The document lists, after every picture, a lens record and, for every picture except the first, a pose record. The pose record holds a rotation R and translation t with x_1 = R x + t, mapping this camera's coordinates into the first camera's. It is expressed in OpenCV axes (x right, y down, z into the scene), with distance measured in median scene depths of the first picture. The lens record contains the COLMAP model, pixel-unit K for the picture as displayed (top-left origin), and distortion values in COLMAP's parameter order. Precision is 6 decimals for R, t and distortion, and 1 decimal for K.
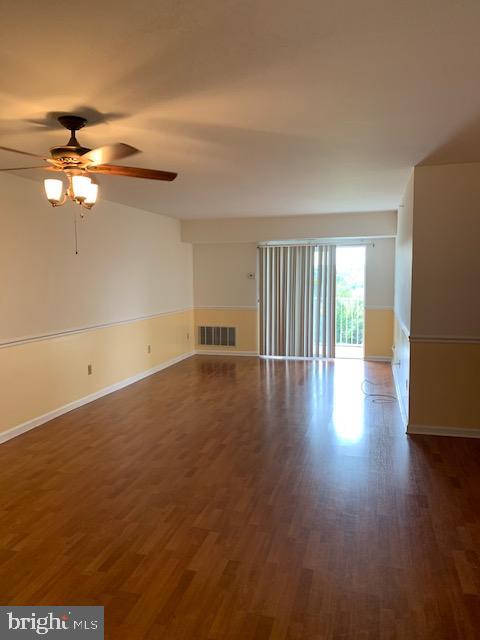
lens RADIAL K [[491.2, 0, 240.1], [0, 491.2, 320.5], [0, 0, 1]] dist [0.029380, -0.001971]
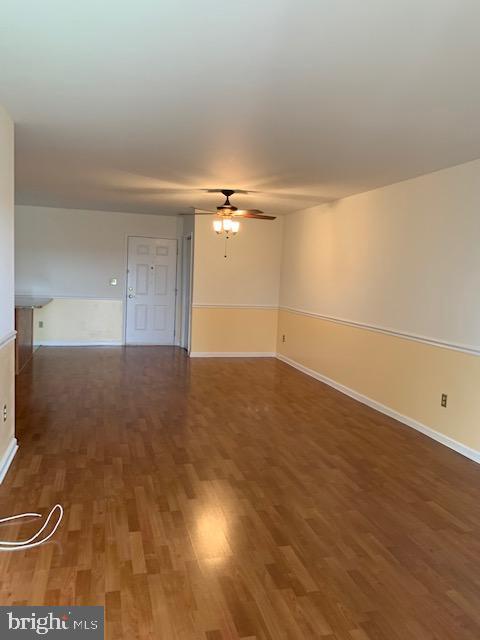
lens RADIAL K [[491.2, 0, 240.1], [0, 491.2, 319.2], [0, 0, 1]] dist [0.029380, -0.001971]
pose [[-0.864310, 0.018149, -0.502633, 0.430181], [-0.082279, 0.980784, 0.176898, -0.164314], [0.496185, 0.194250, -0.846208, 1.868892]]
